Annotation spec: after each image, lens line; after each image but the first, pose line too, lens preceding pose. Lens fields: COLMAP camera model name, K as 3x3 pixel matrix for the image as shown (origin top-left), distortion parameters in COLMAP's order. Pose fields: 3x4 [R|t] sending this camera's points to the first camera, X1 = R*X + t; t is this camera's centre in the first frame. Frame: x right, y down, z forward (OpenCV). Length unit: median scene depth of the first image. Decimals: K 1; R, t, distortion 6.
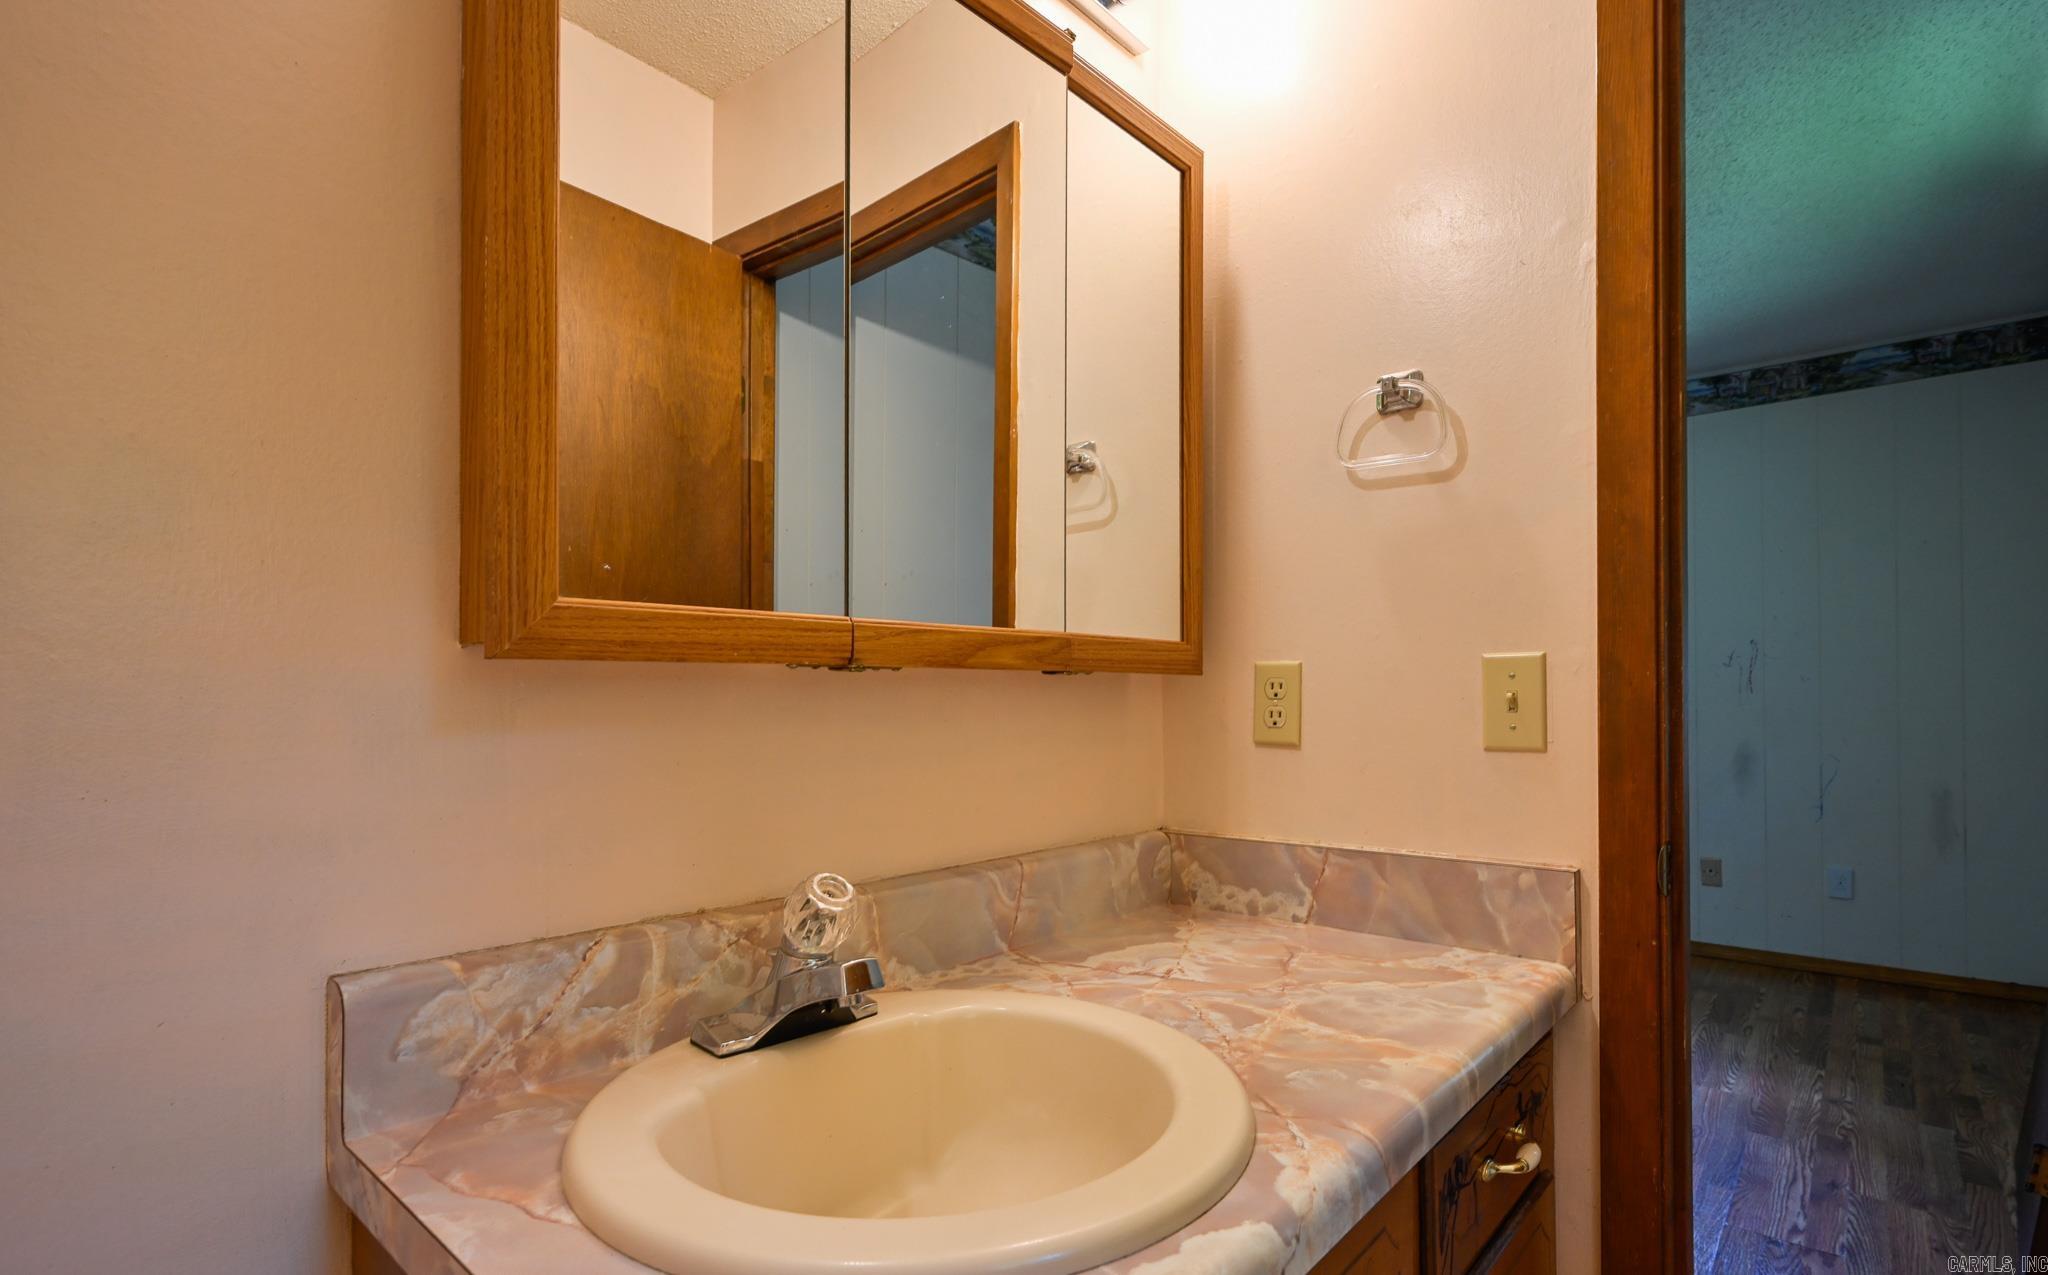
lens RADIAL K [[1006.1, 0, 1015.6], [0, 1006.1, 700.1], [0, 0, 1]] dist [0.006778, 0.000463]
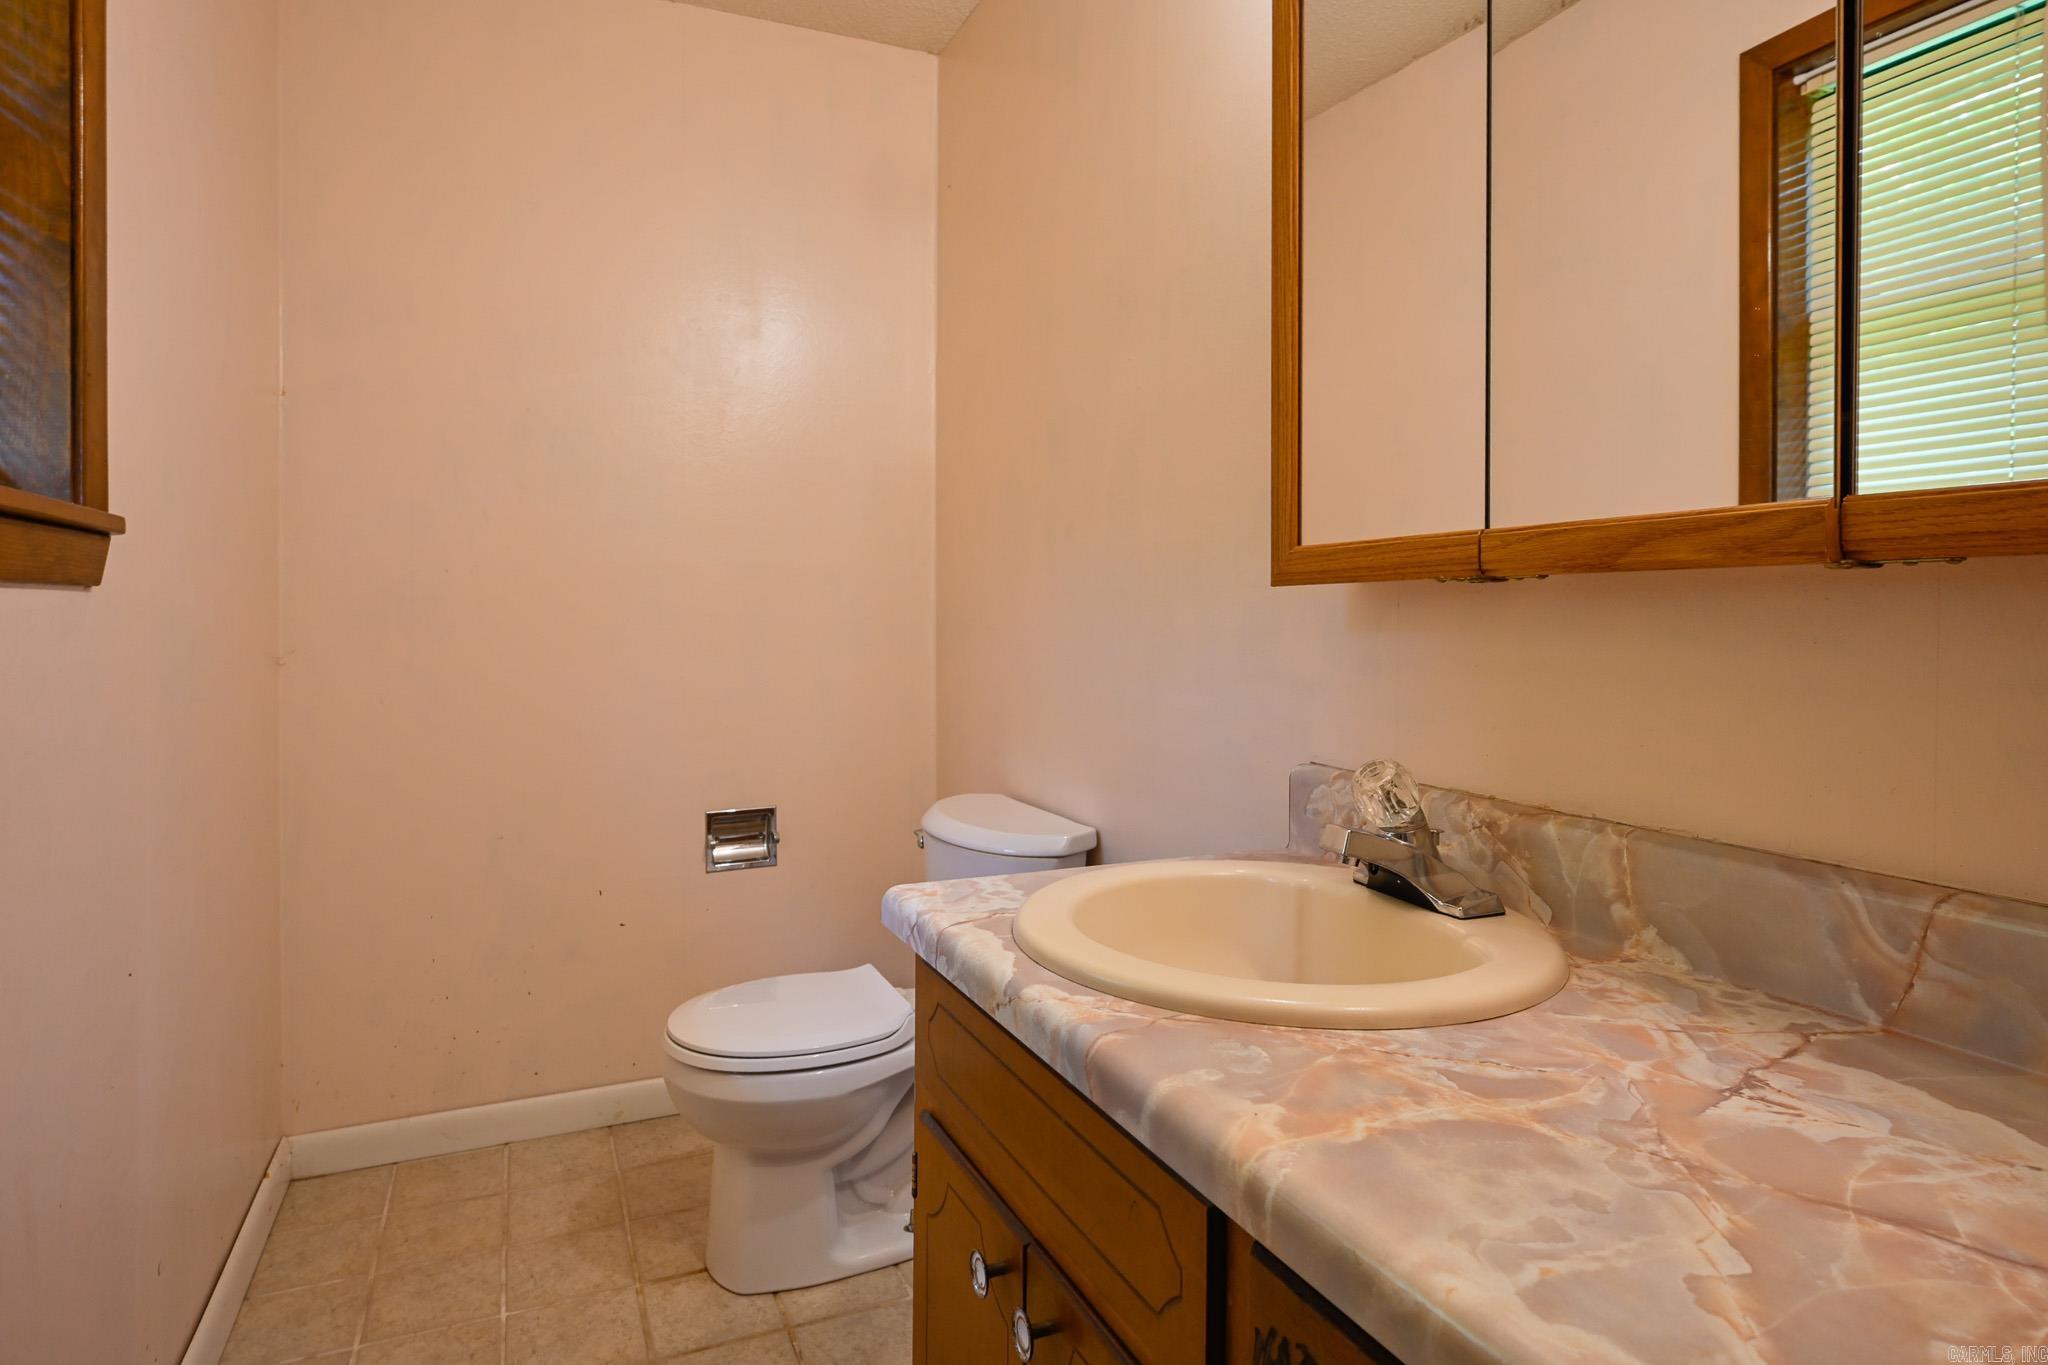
lens RADIAL K [[1110.8, 0, 1025.7], [0, 1110.8, 684.5], [0, 0, 1]] dist [-0.004160, -0.000182]
pose [[-0.415557, 0.061801, -0.907465, 0.999408], [-0.000986, 0.997658, 0.068395, -0.002231], [0.909567, 0.029317, -0.414523, 1.006613]]
